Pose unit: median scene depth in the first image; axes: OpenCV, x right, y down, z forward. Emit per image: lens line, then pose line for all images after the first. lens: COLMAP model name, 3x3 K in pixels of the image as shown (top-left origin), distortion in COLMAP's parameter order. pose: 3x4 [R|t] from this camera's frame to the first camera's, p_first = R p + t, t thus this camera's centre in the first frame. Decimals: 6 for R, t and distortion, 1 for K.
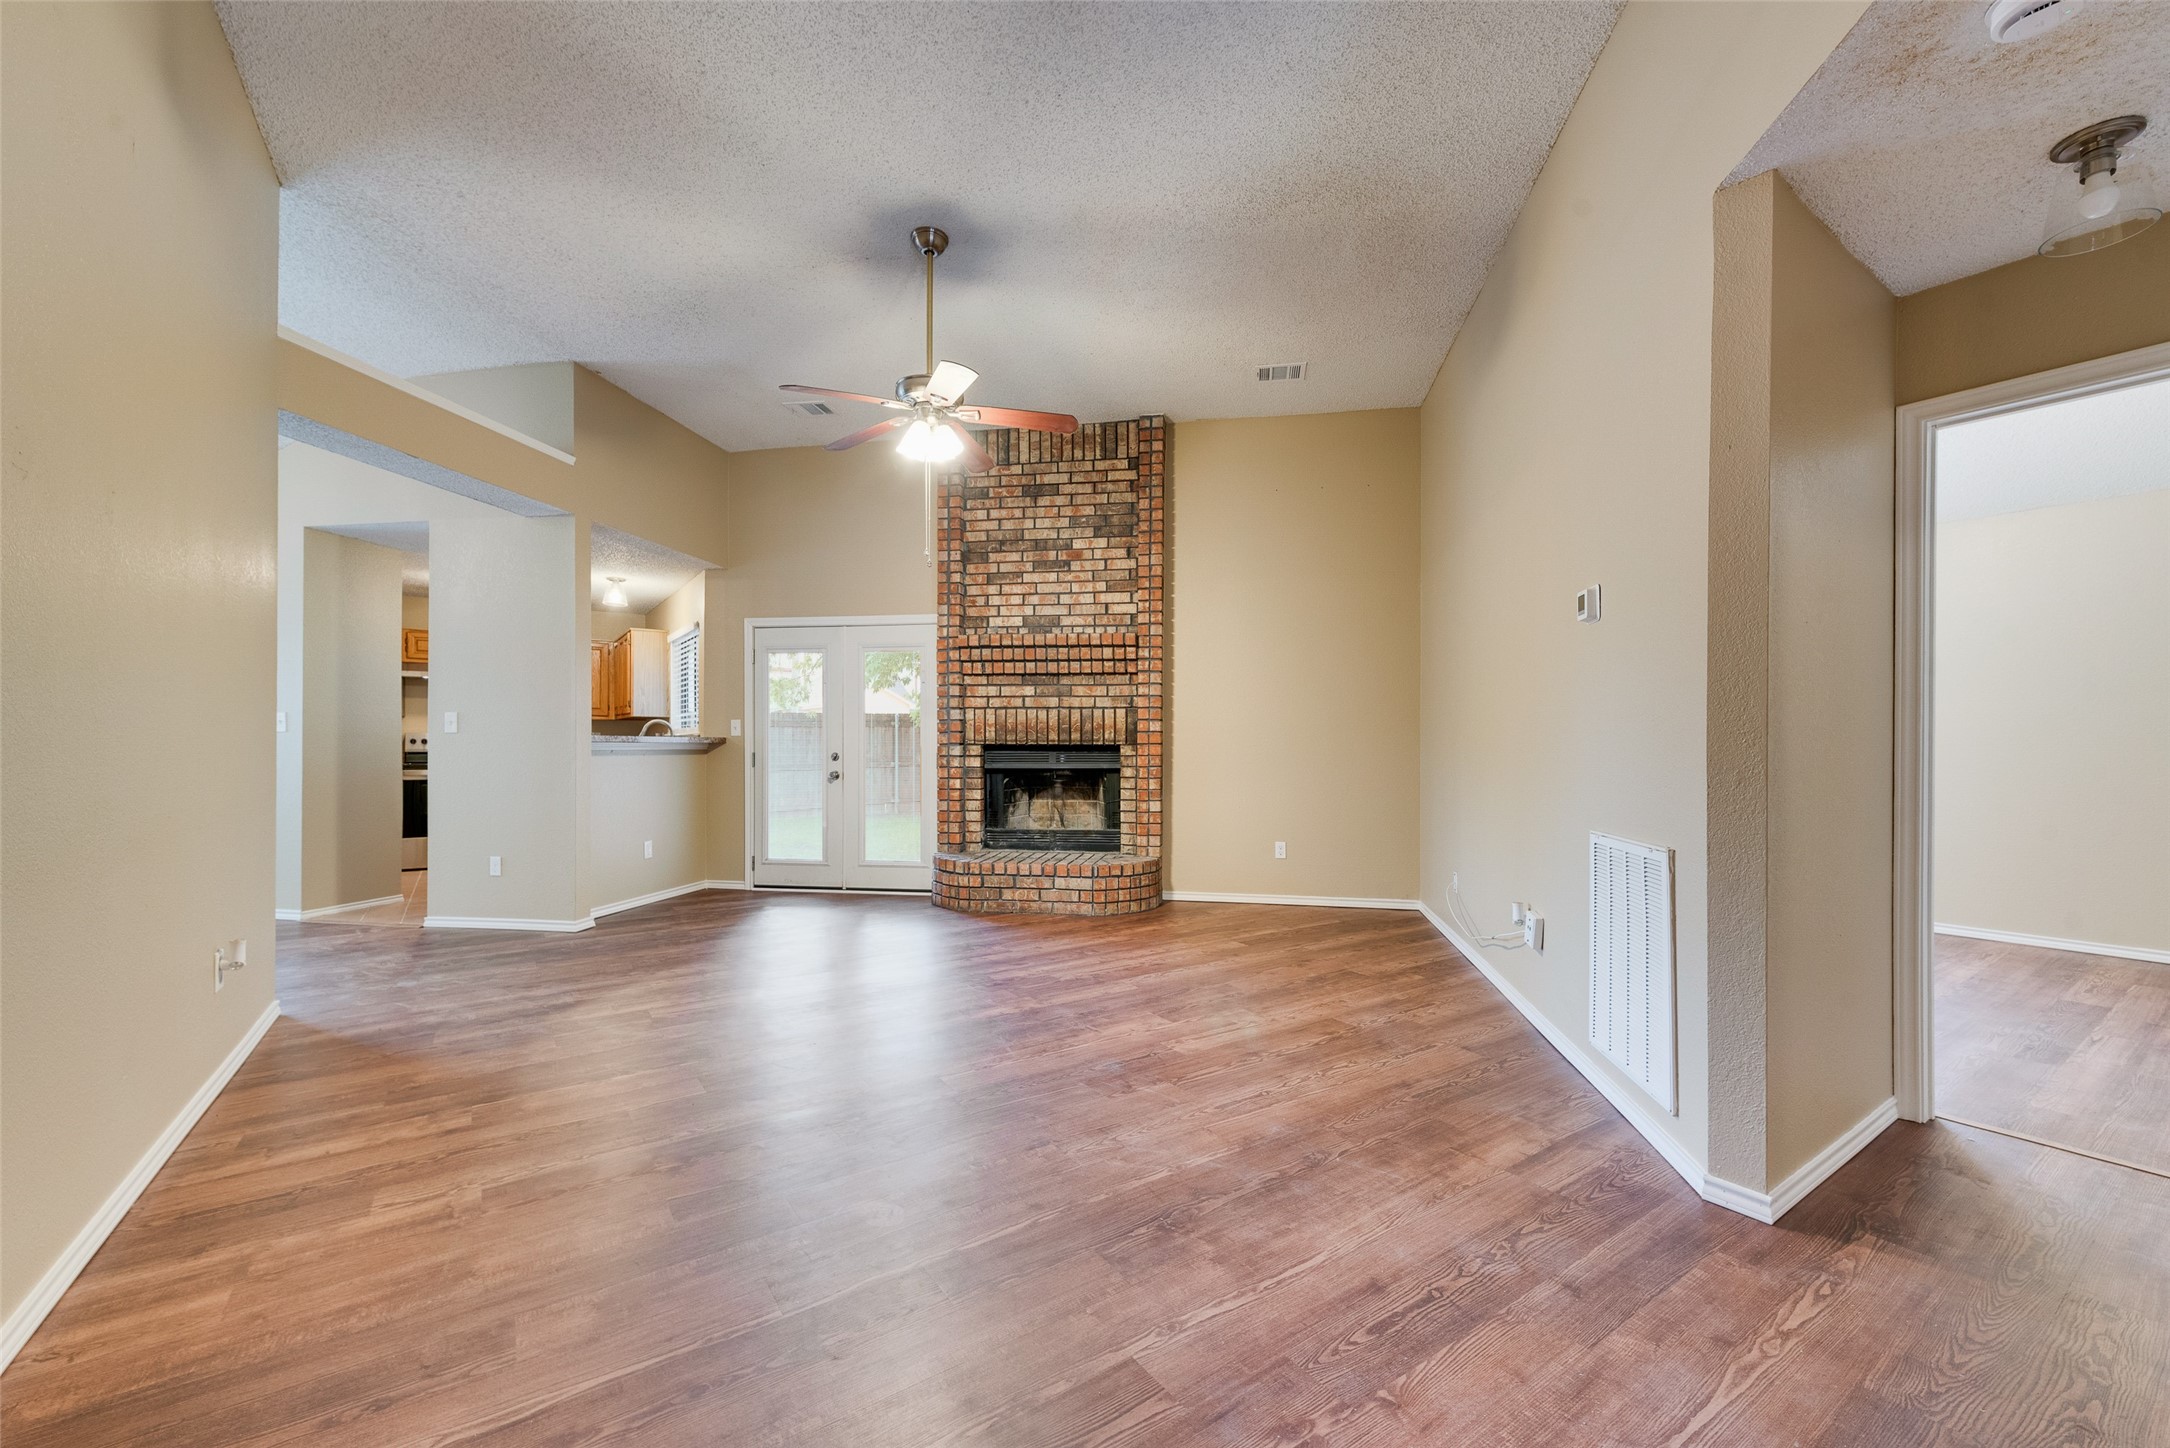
lens RADIAL K [[855.9, 0, 1093.9], [0, 855.9, 741.5], [0, 0, 1]] dist [0.010007, -0.002473]
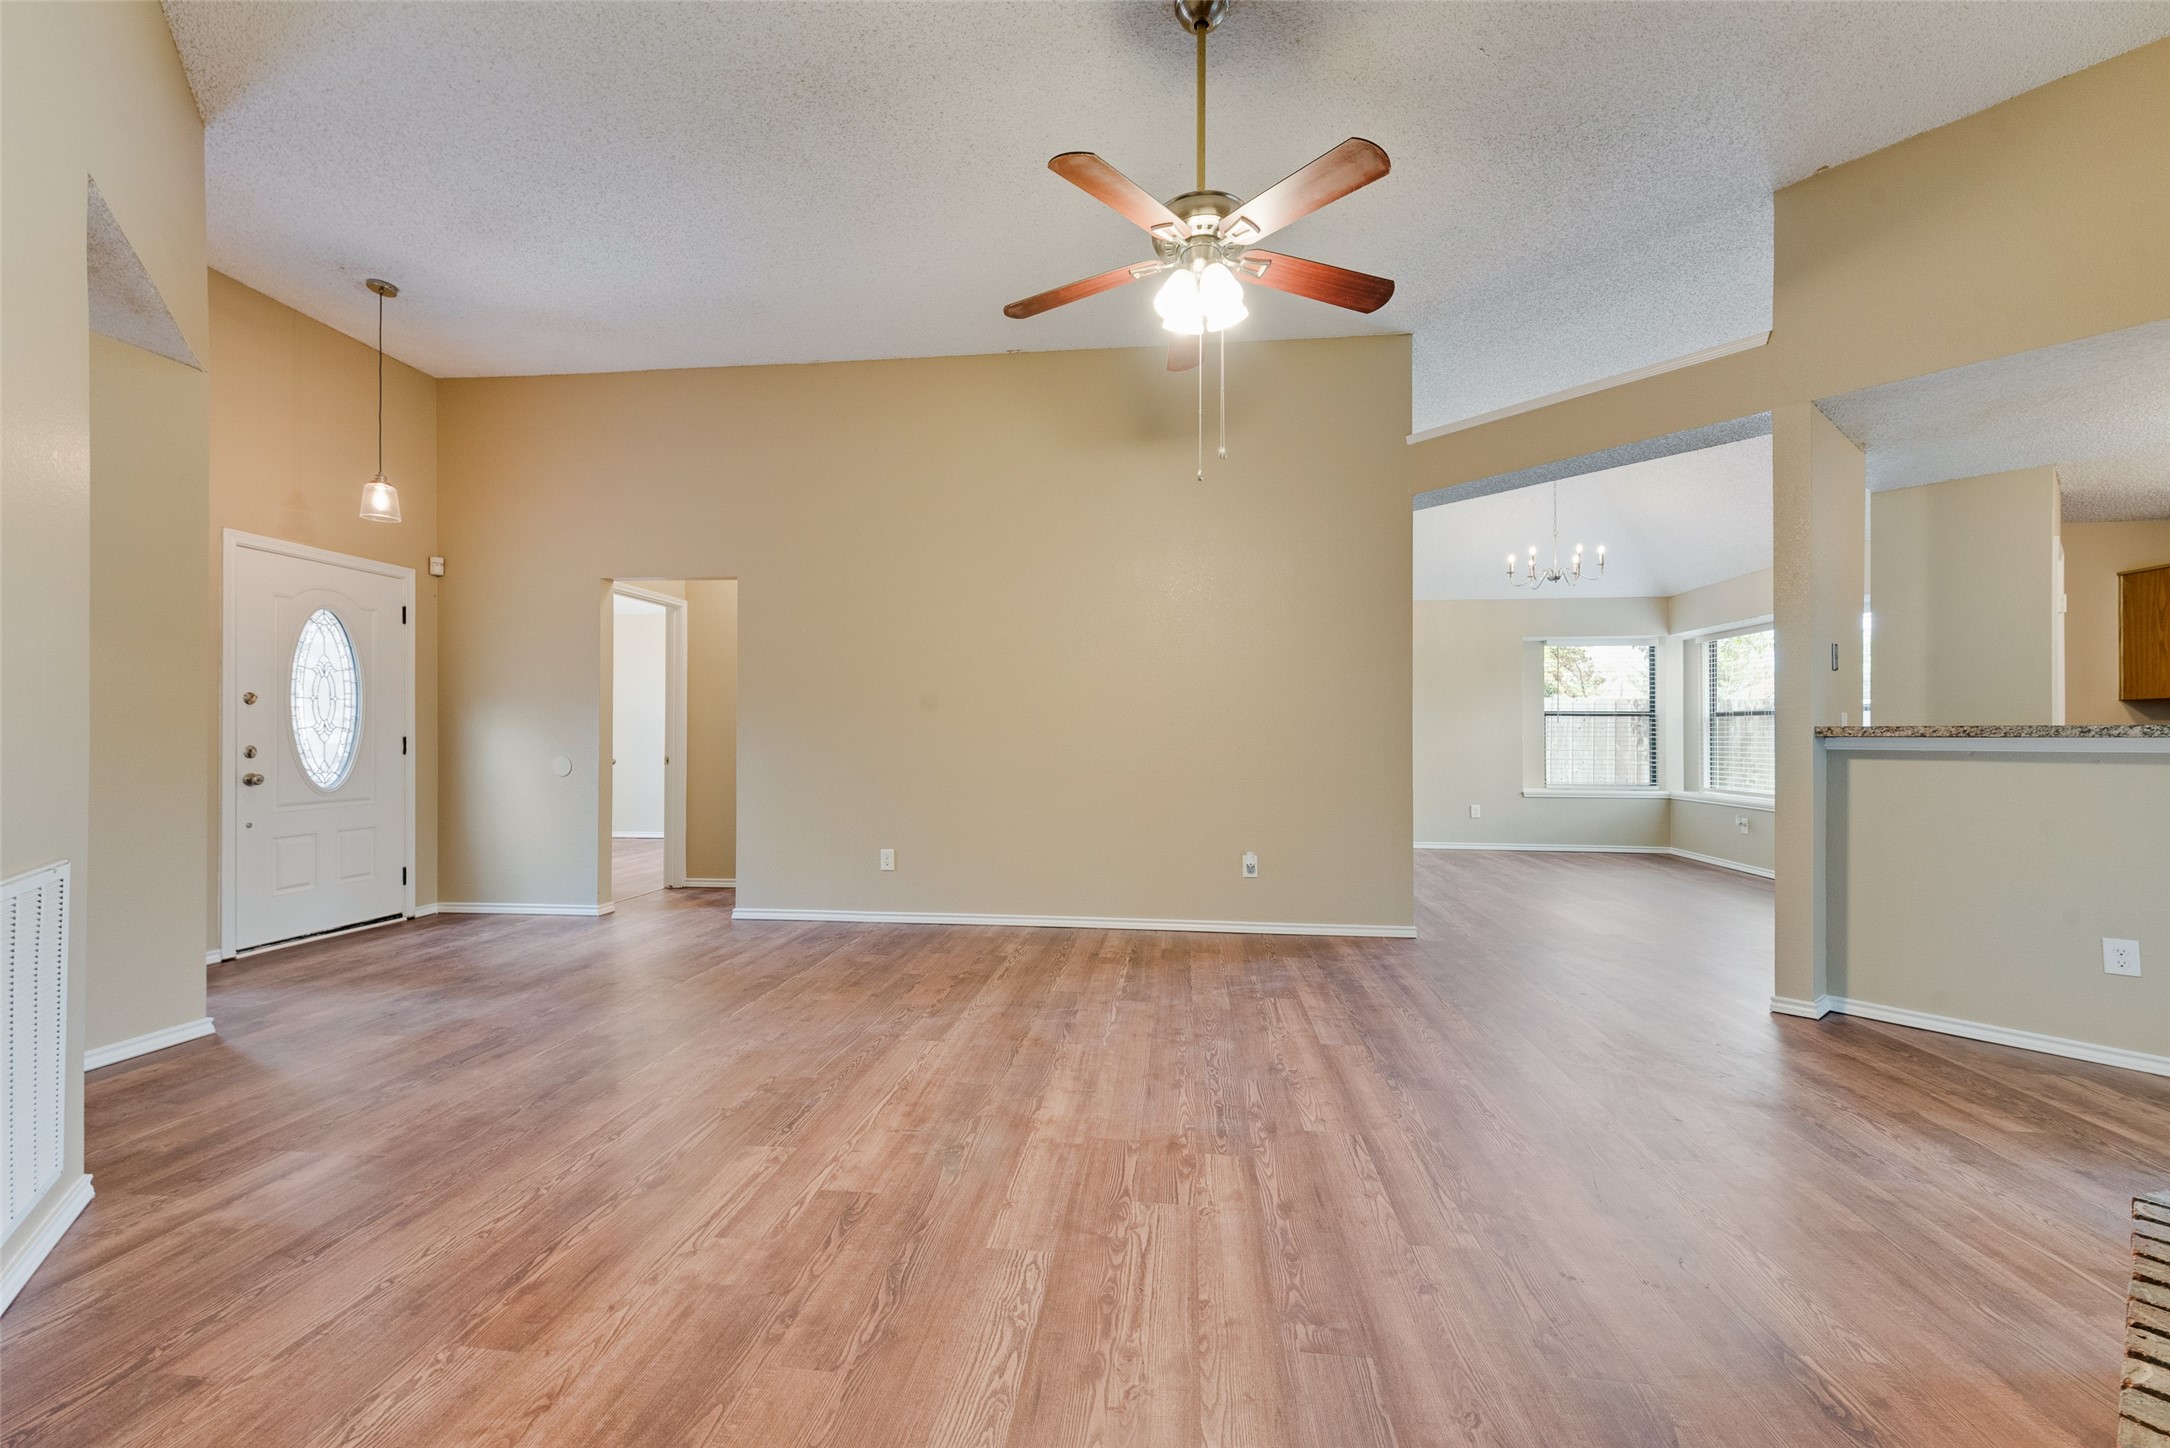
lens RADIAL K [[855.9, 0, 1083.3], [0, 855.9, 723.9], [0, 0, 1]] dist [0.010007, -0.002473]
pose [[-0.669645, -0.012825, -0.742570, 0.449016], [0.000000, 0.999851, -0.017268, 0.004435], [0.742681, -0.011563, -0.669546, 1.633686]]
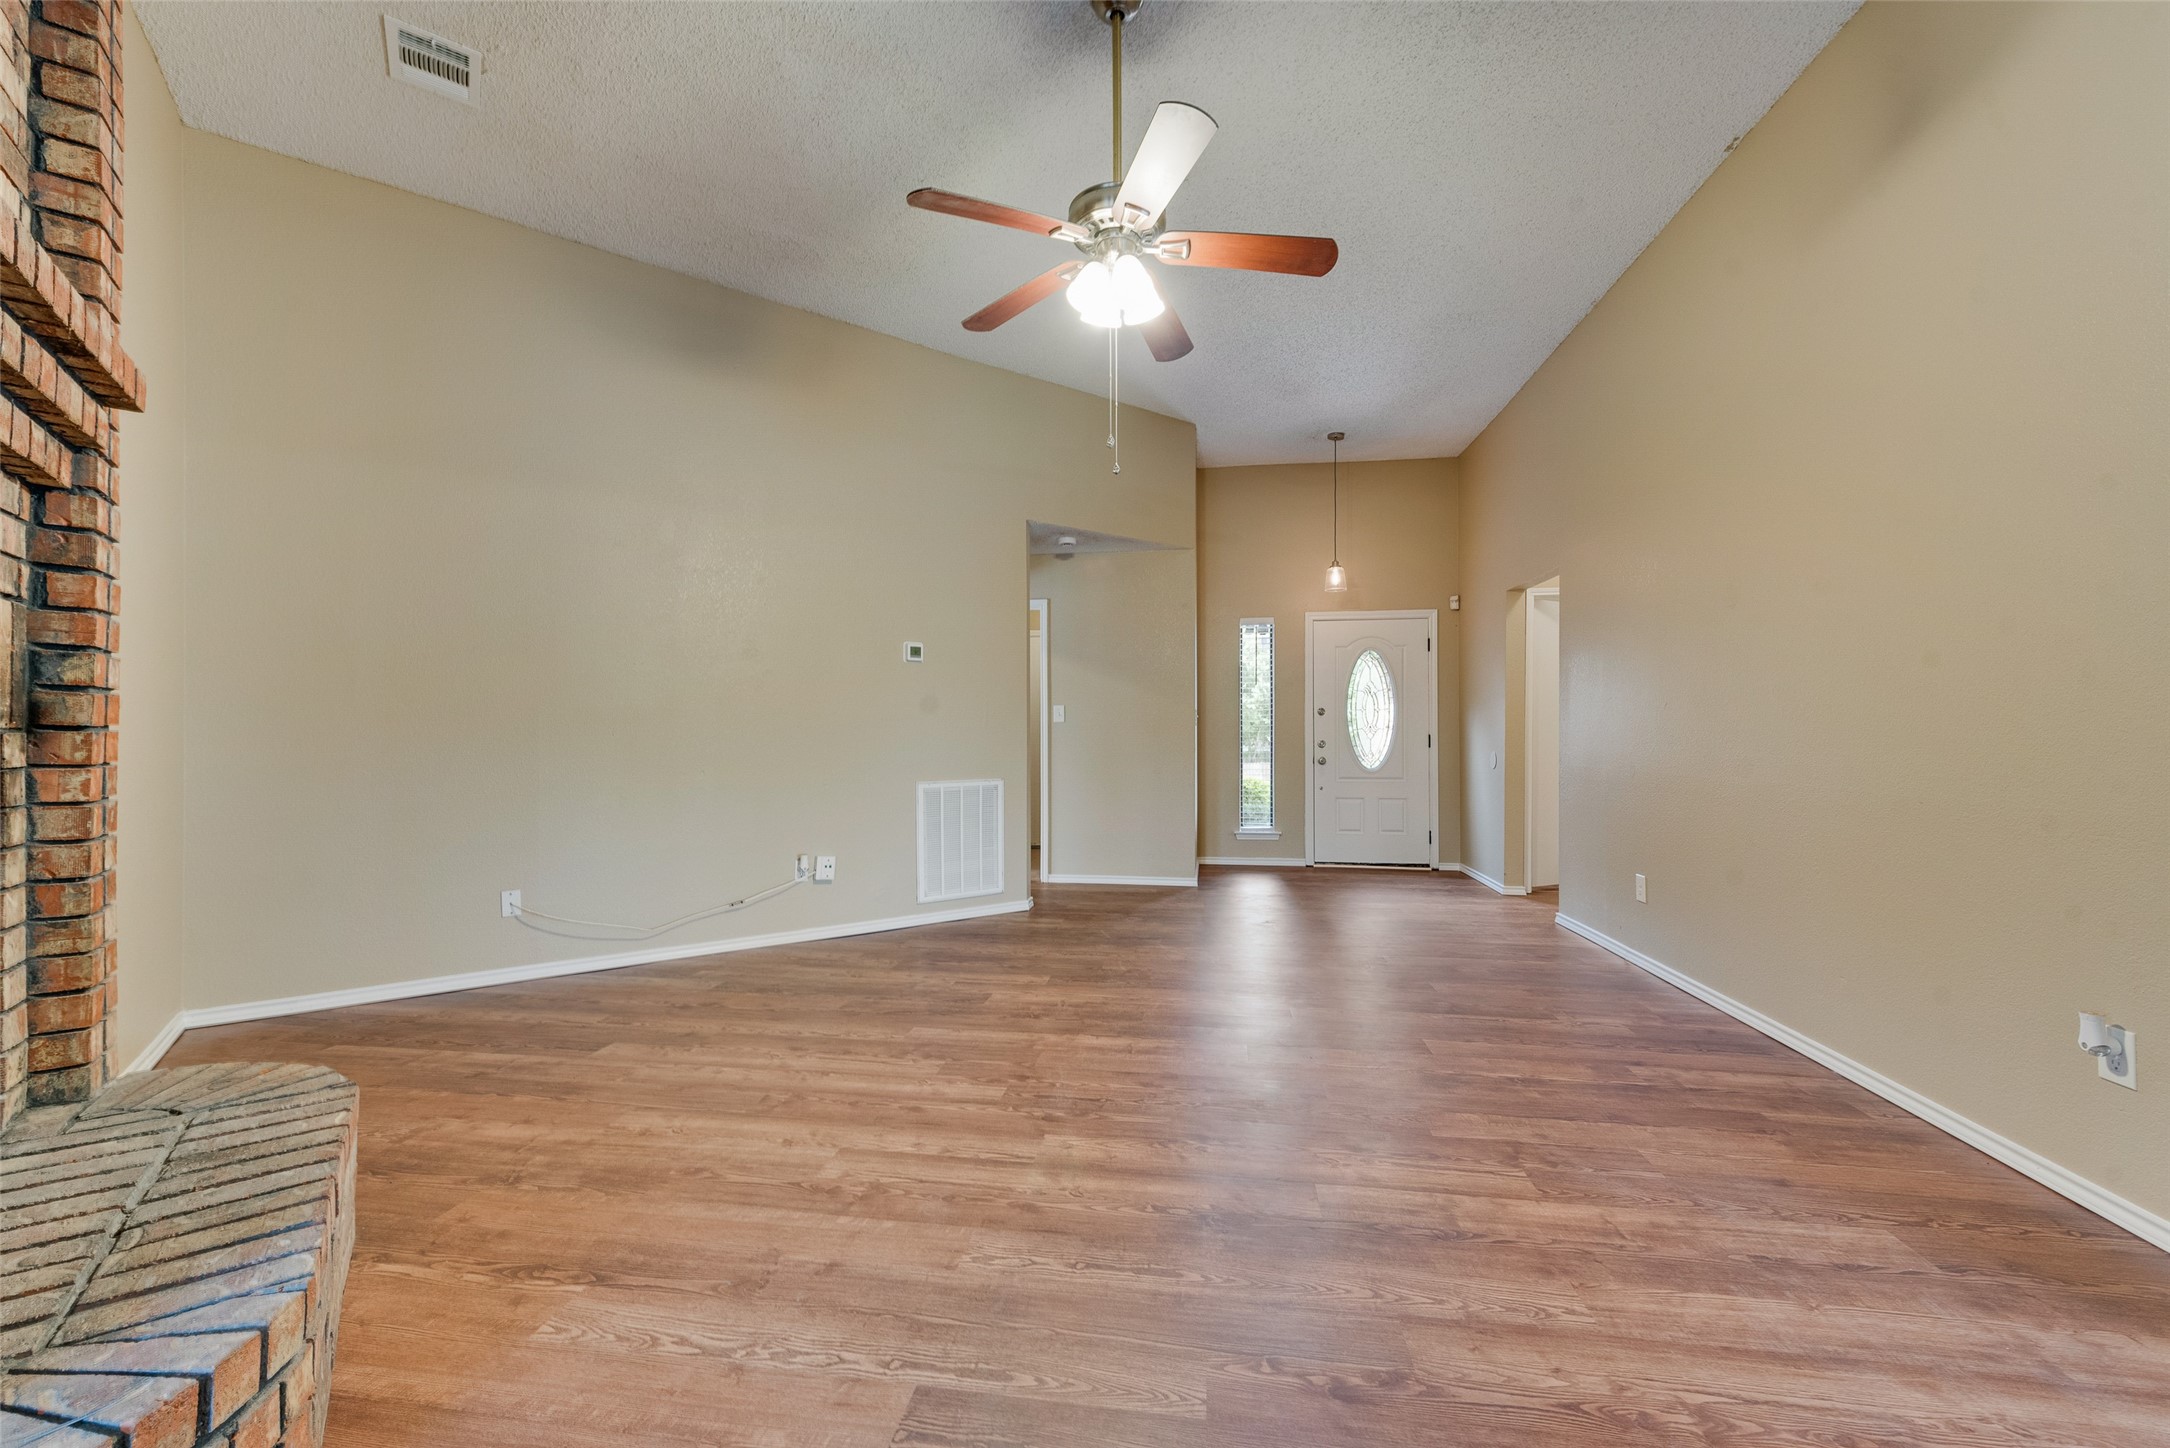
lens RADIAL K [[855.9, 0, 1088.6], [0, 855.9, 729.9], [0, 0, 1]] dist [0.010007, -0.002473]
pose [[-0.723702, 0.005243, 0.690092, -0.780094], [-0.000359, 0.999968, -0.007974, 0.005801], [-0.690112, -0.006019, -0.723677, 1.778283]]
